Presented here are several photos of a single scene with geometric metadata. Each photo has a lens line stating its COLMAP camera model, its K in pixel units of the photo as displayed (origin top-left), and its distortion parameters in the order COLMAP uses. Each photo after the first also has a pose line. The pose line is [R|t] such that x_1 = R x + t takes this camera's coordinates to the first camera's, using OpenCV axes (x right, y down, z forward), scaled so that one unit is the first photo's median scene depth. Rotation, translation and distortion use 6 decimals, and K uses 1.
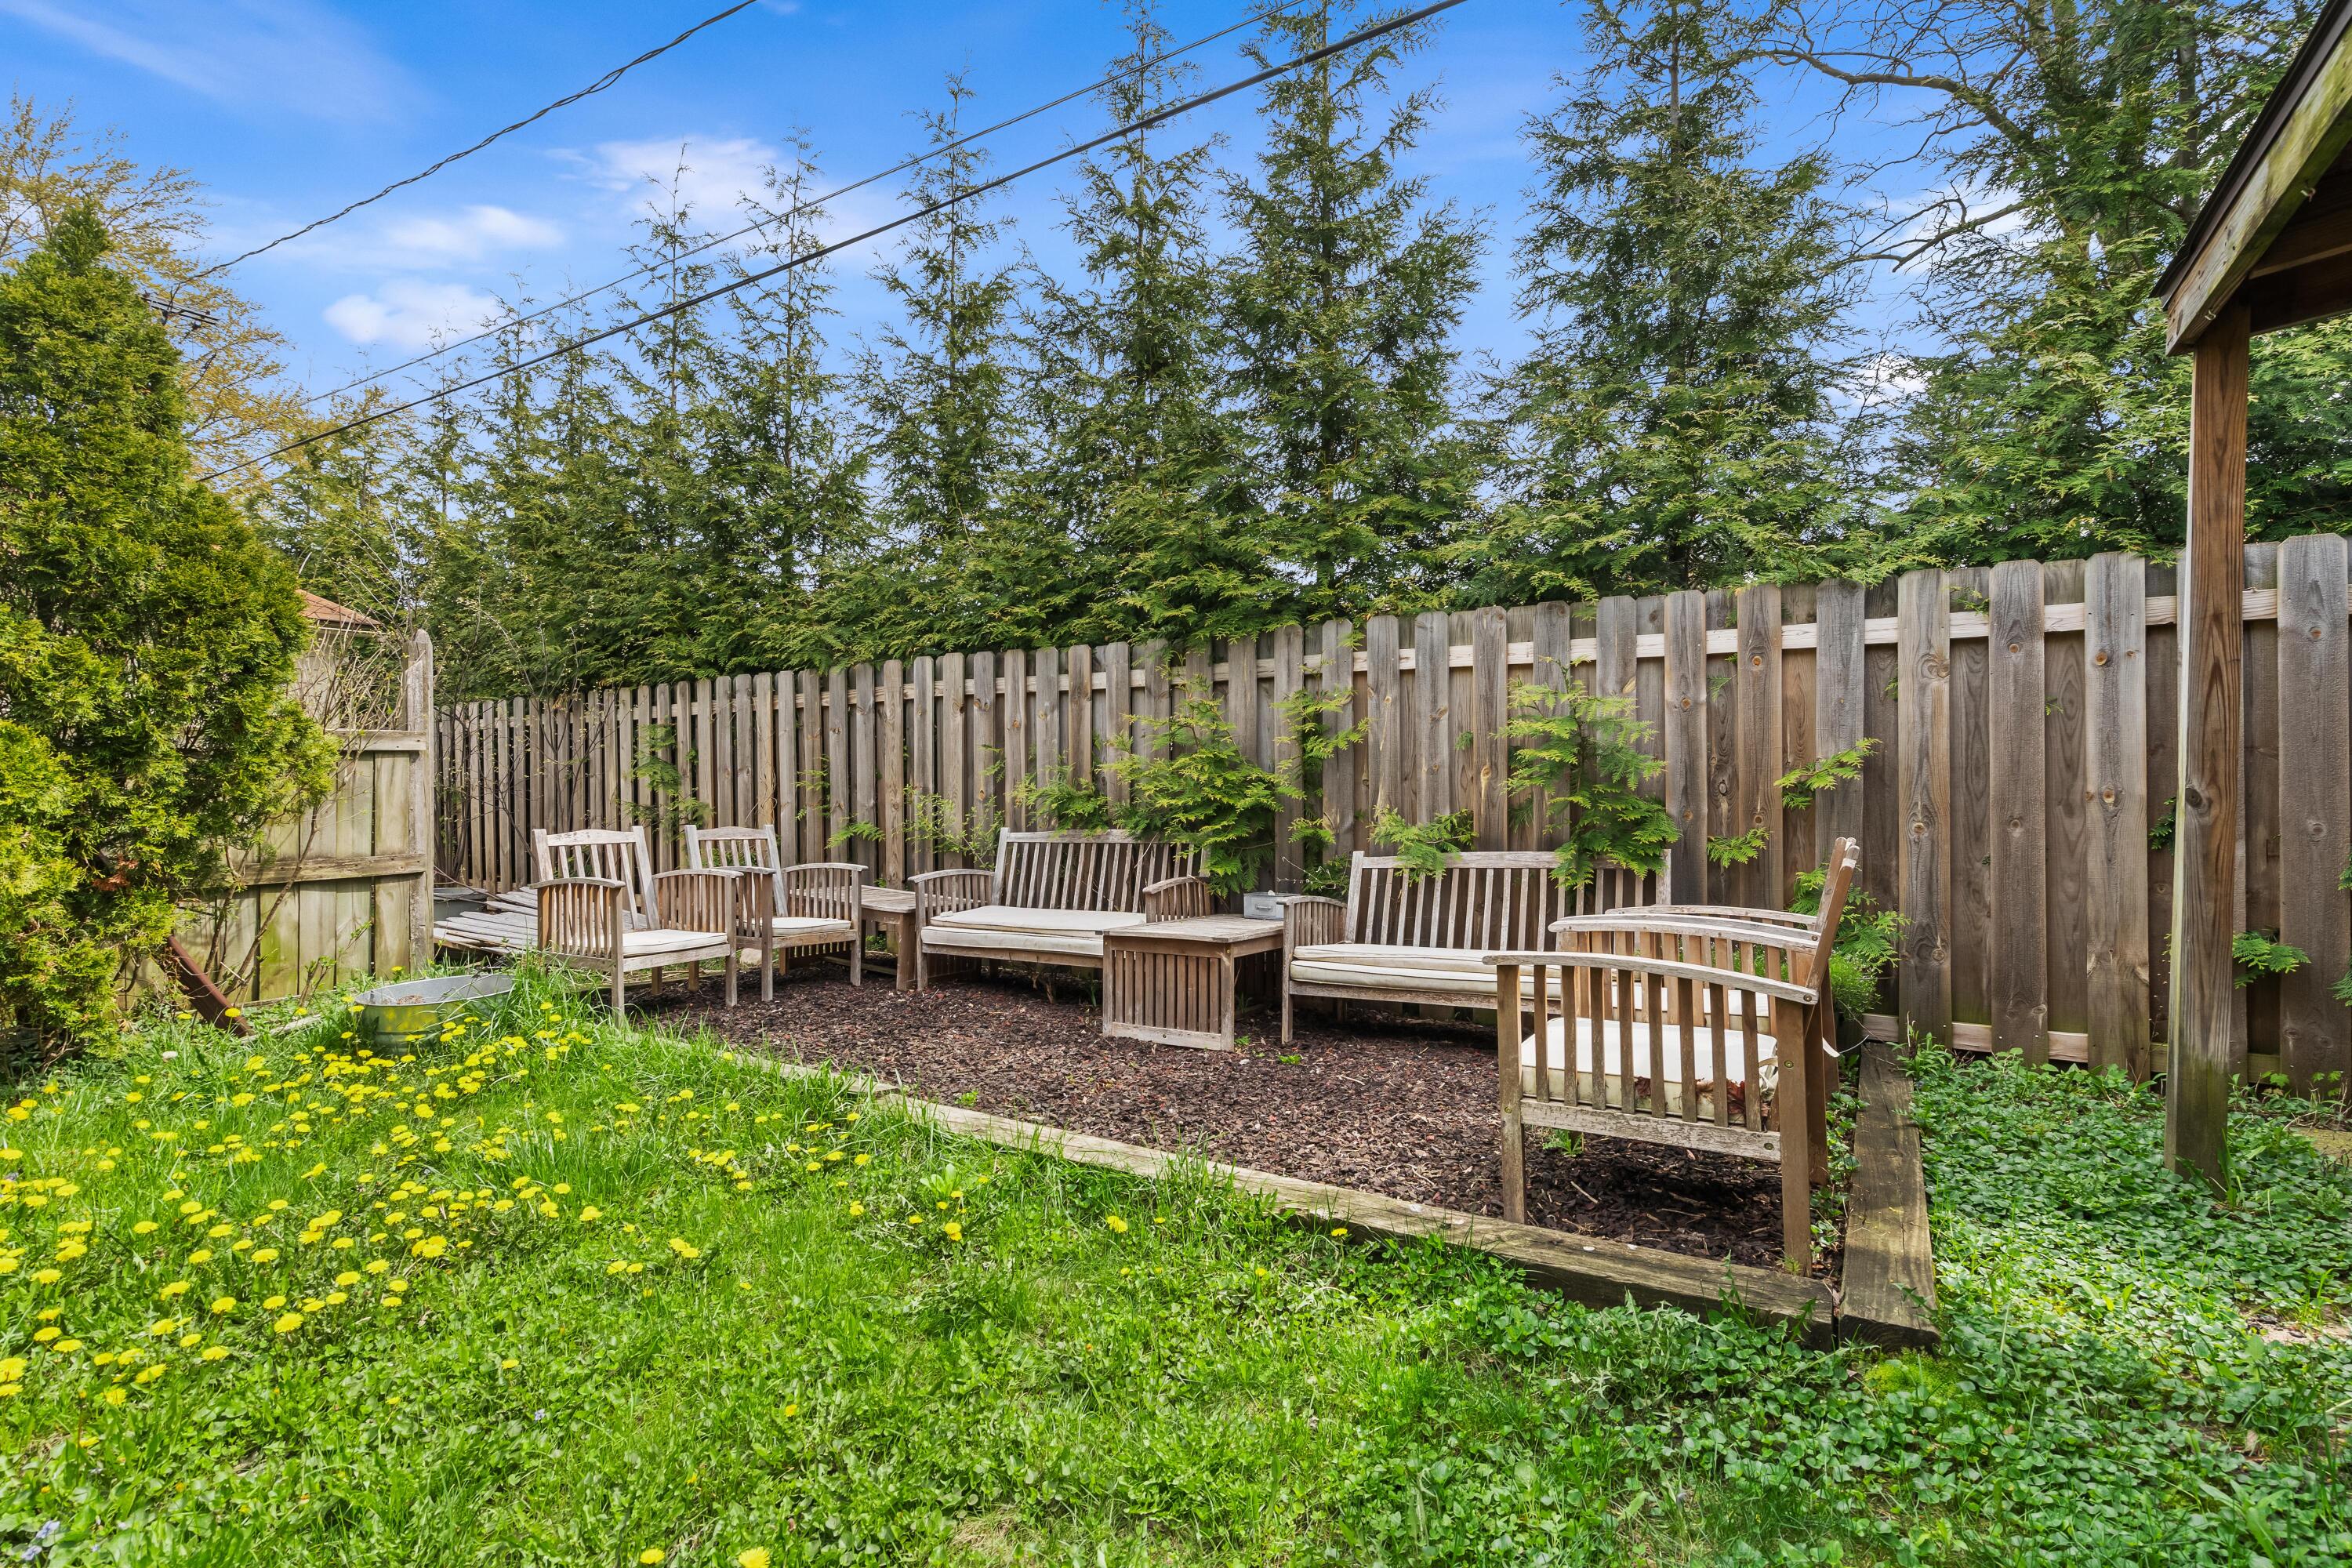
lens RADIAL K [[1080.4, 0, 1176.0], [0, 1080.4, 784.0], [0, 0, 1]] dist [-0.003071, -0.000196]
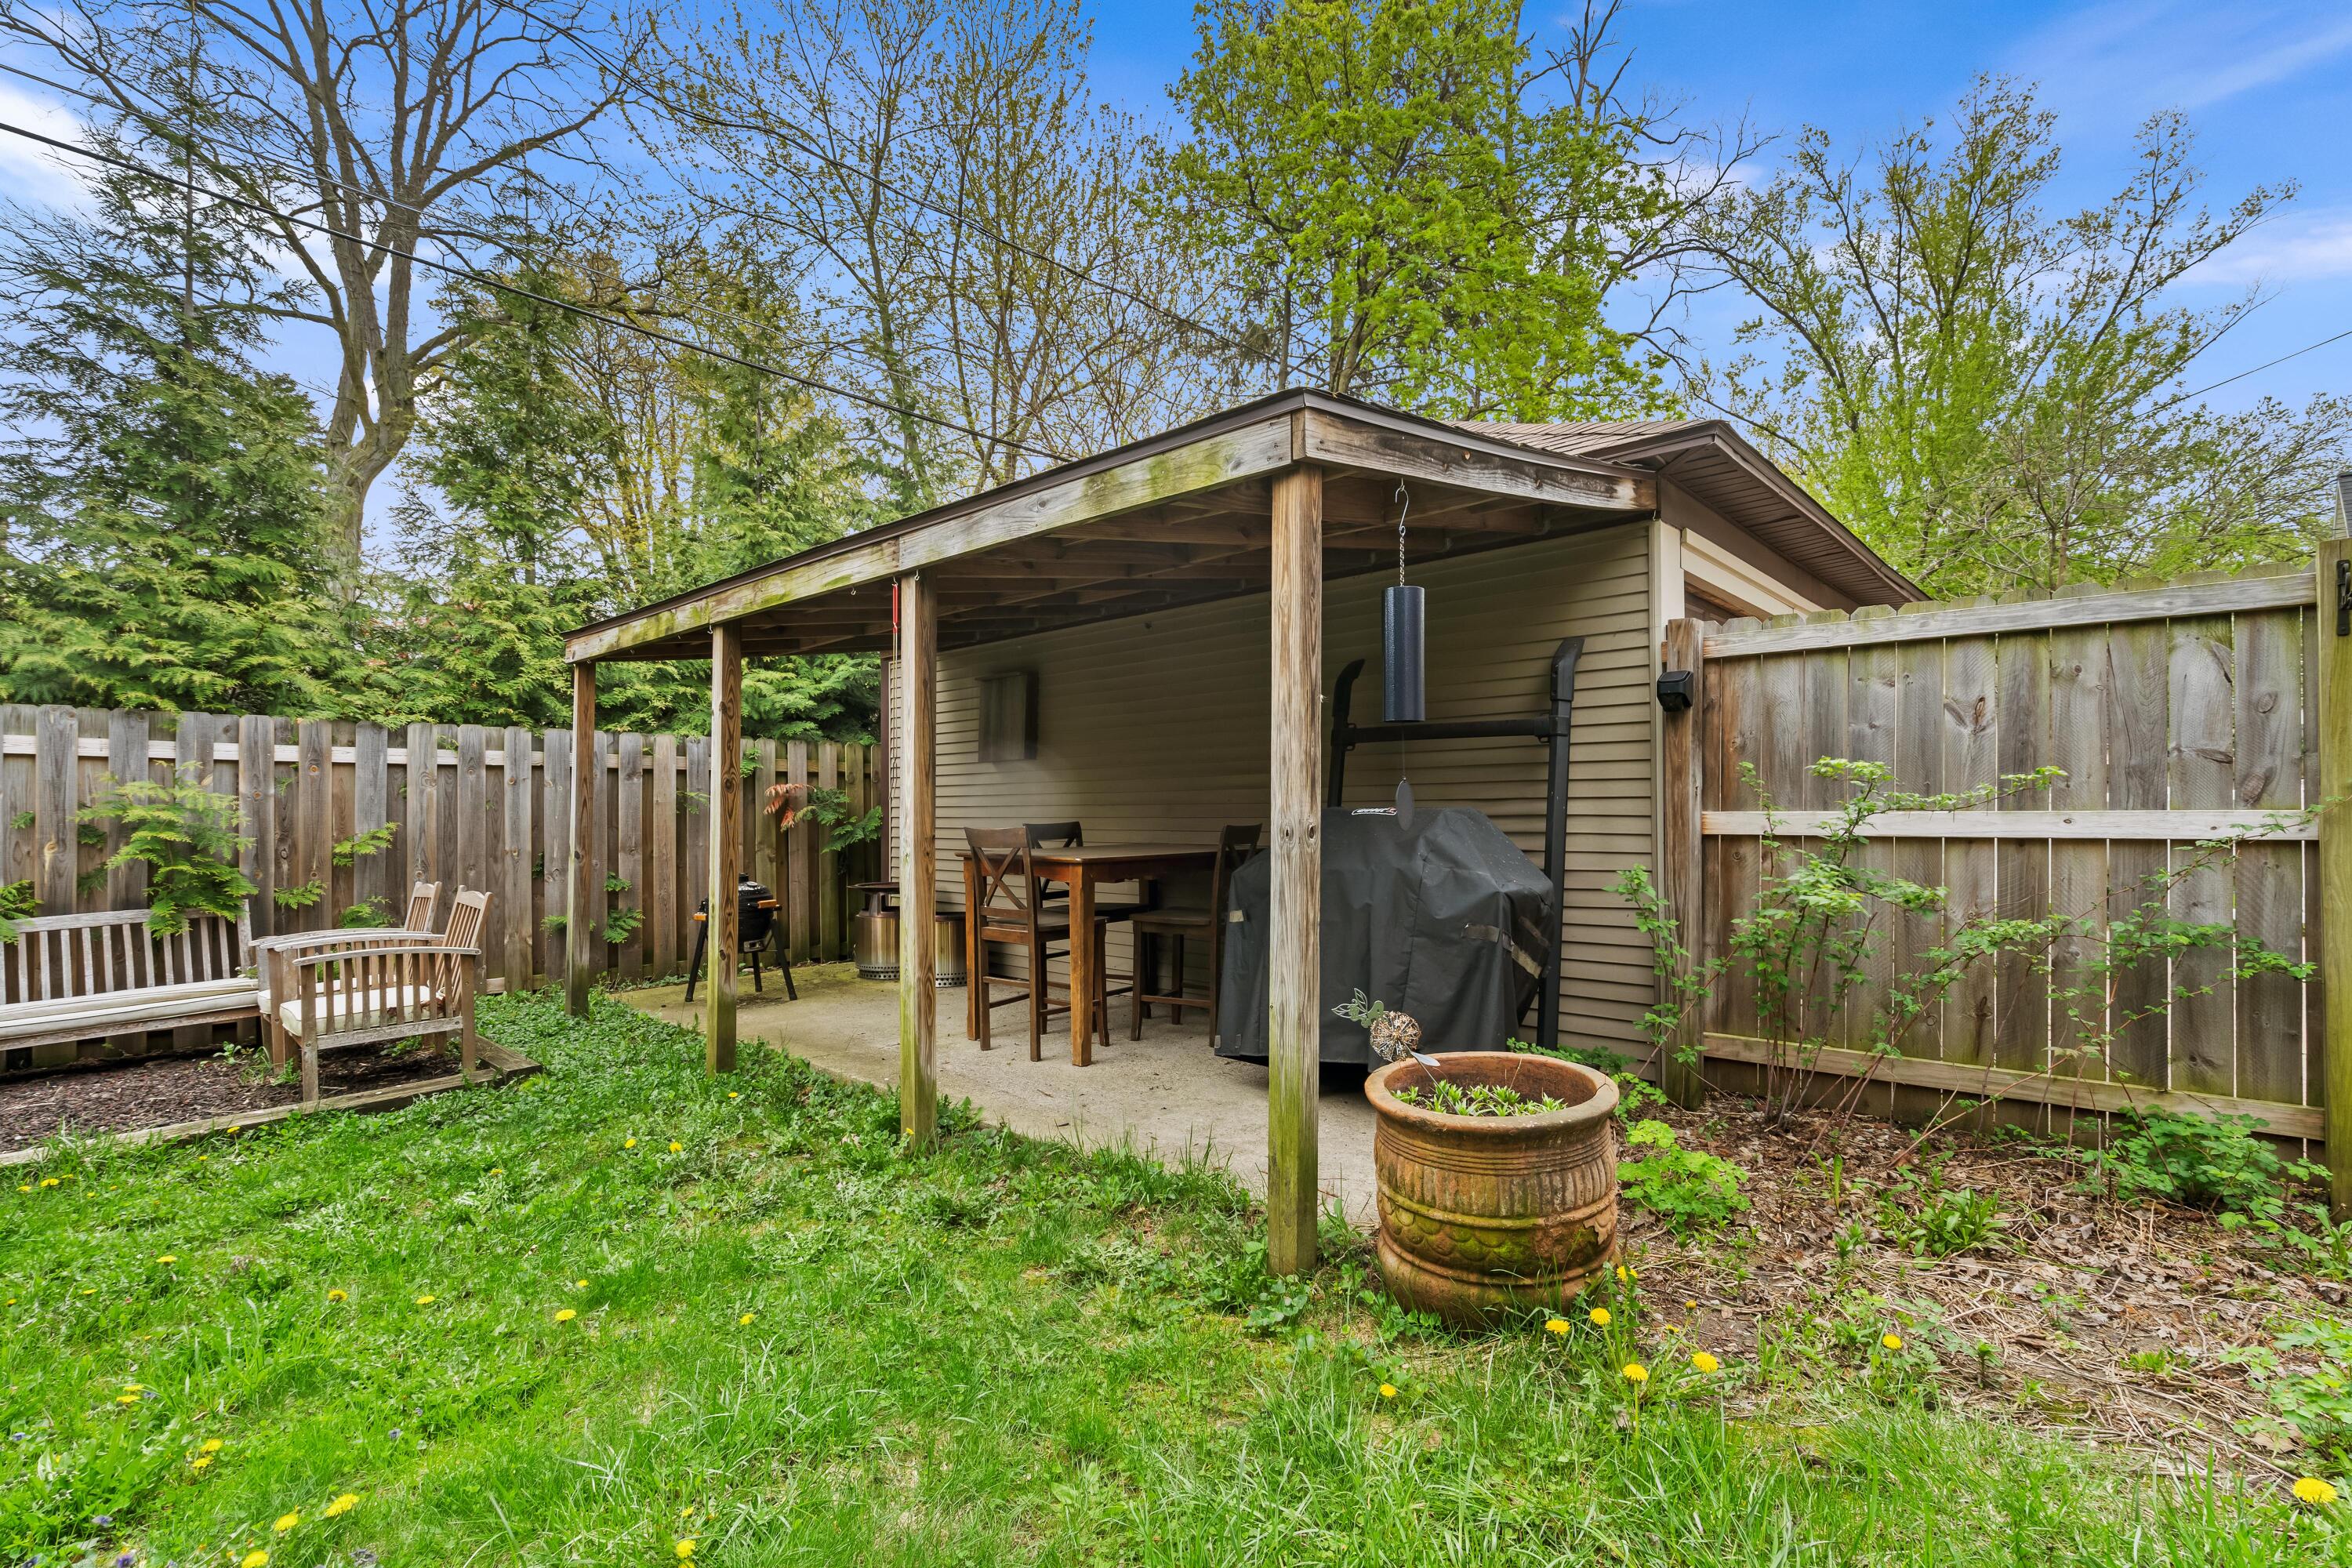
lens RADIAL K [[1067.0, 0, 1148.1], [0, 1067.0, 796.3], [0, 0, 1]] dist [0.001886, 0.000308]
pose [[0.193202, 0.012921, 0.981074, -0.583629], [0.008763, 0.999851, -0.014894, -0.036295], [-0.981120, 0.011475, 0.193060, -0.357101]]
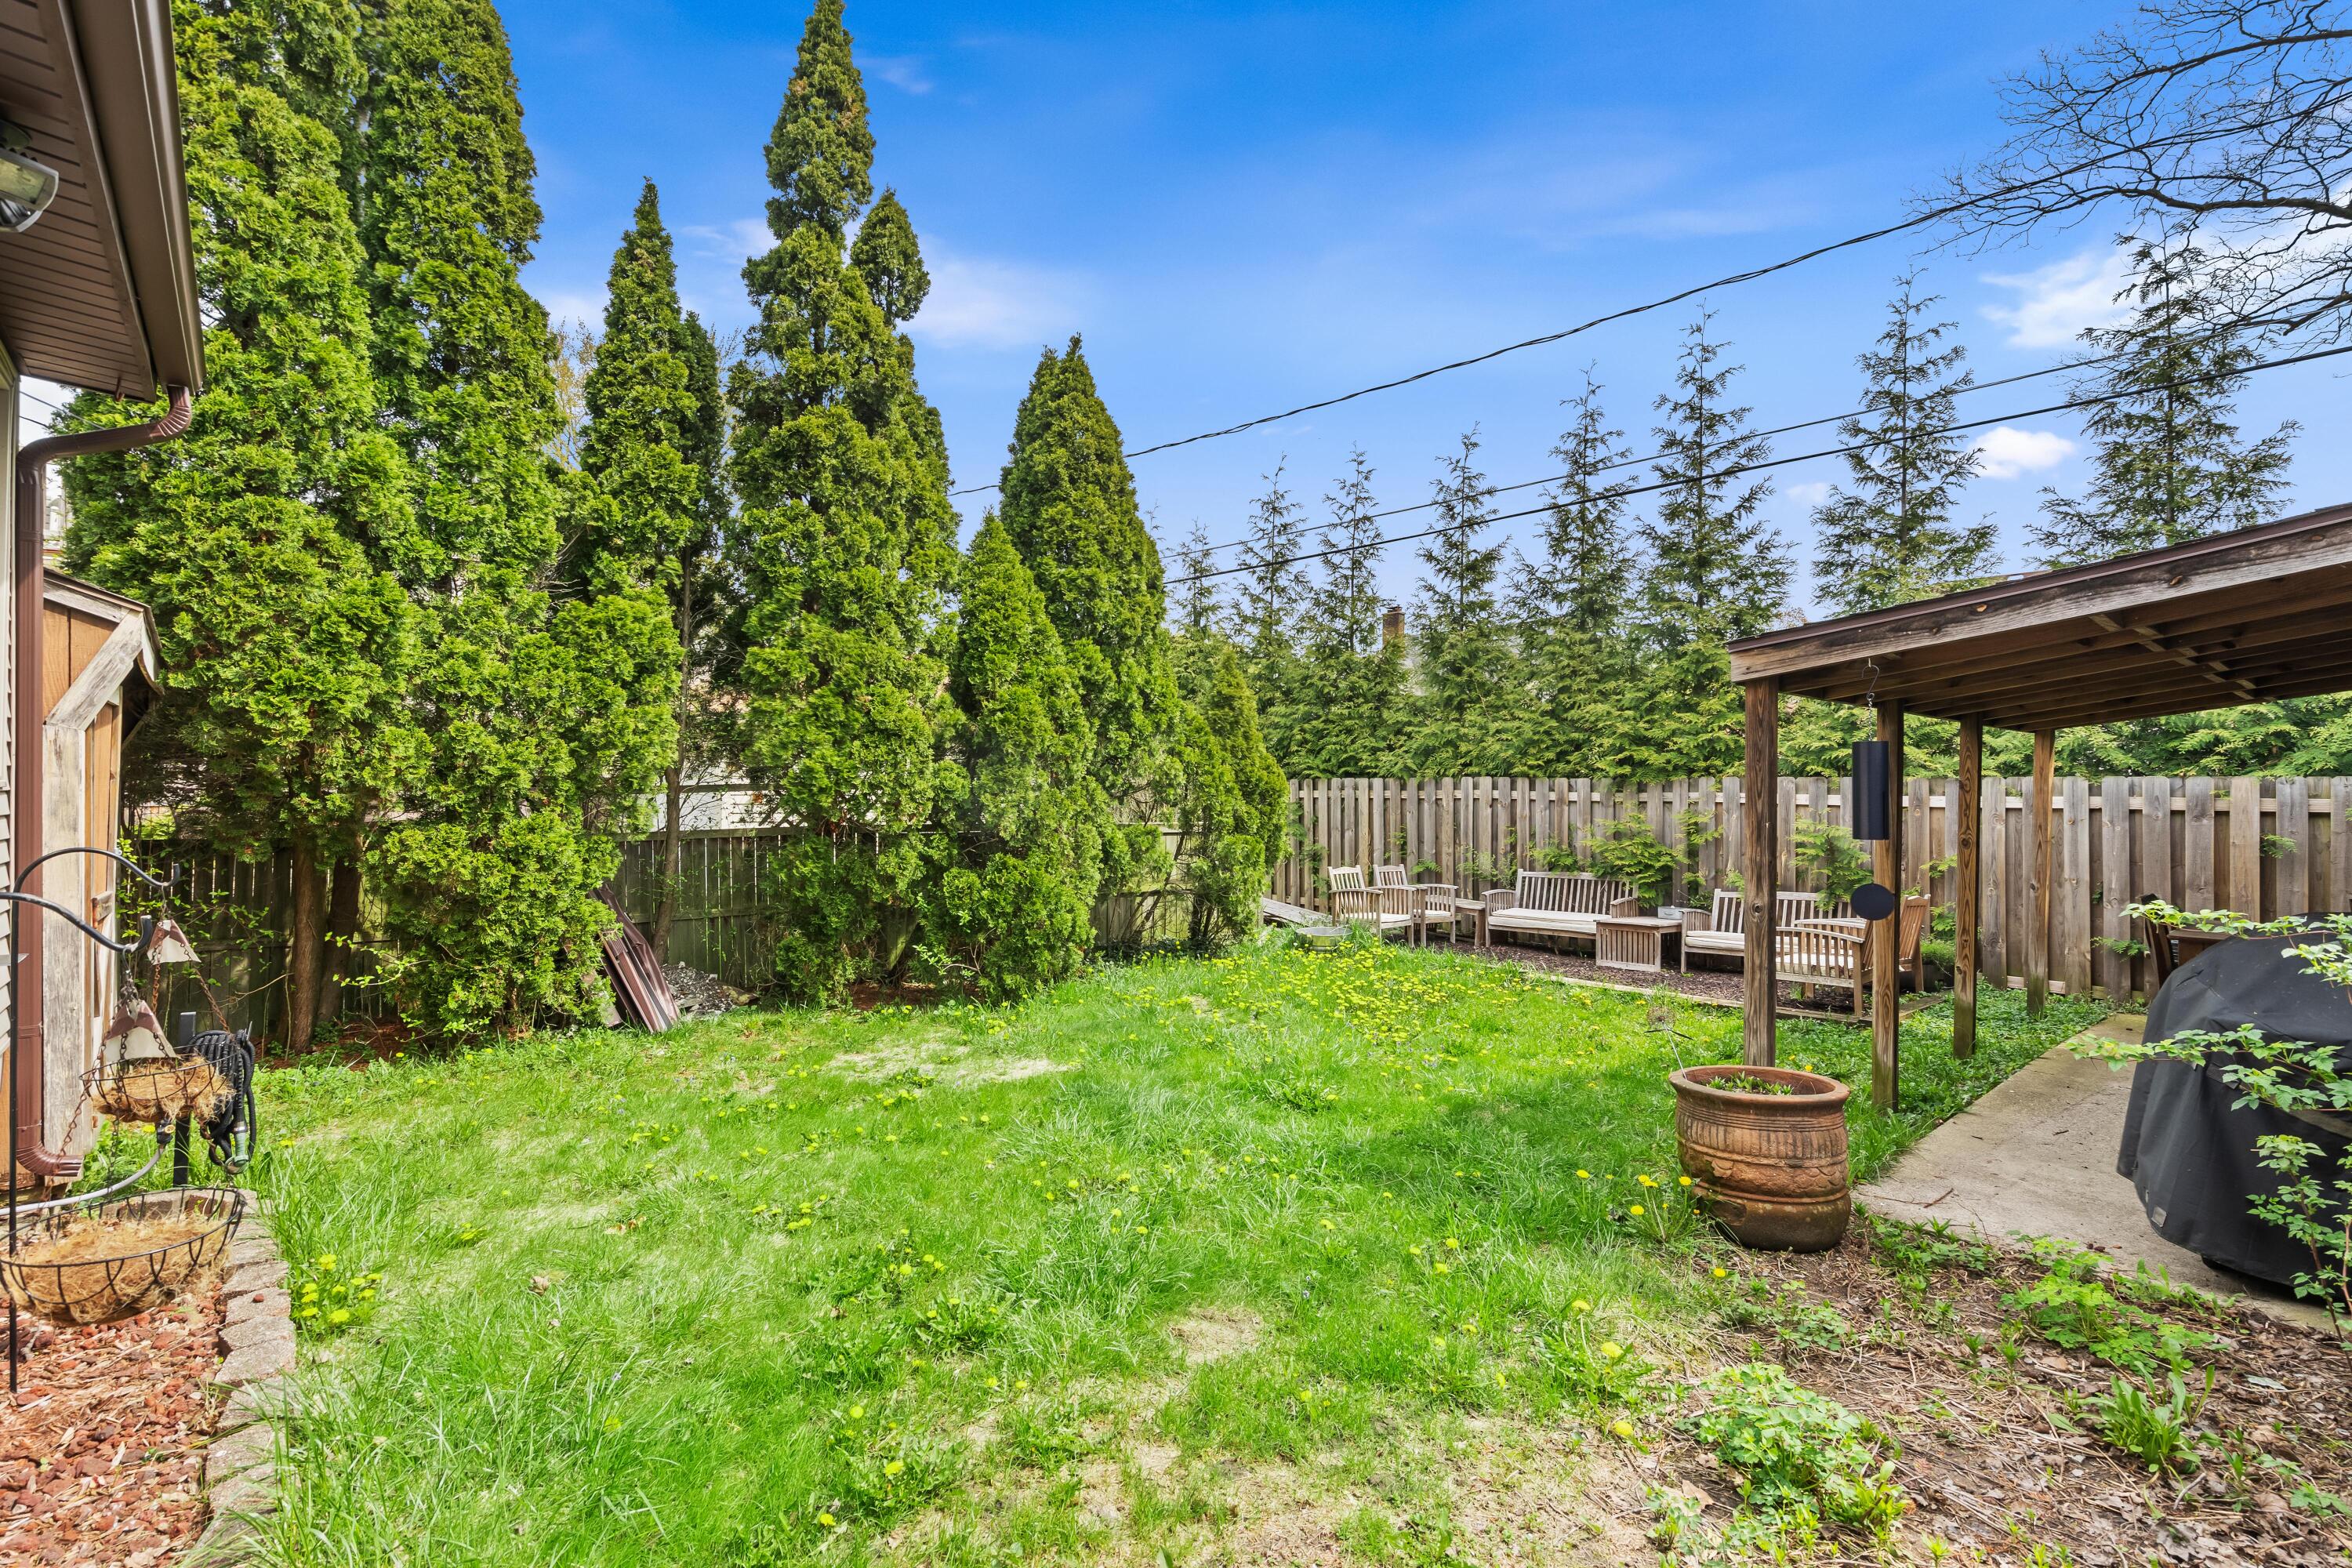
lens RADIAL K [[1056.1, 0, 1181.7], [0, 1056.1, 779.2], [0, 0, 1]] dist [-0.001133, 0.000429]
pose [[0.956450, 0.005877, -0.291838, -0.231924], [-0.009591, 0.999890, -0.011295, -0.118741], [0.291739, 0.013602, 0.956401, -1.280009]]
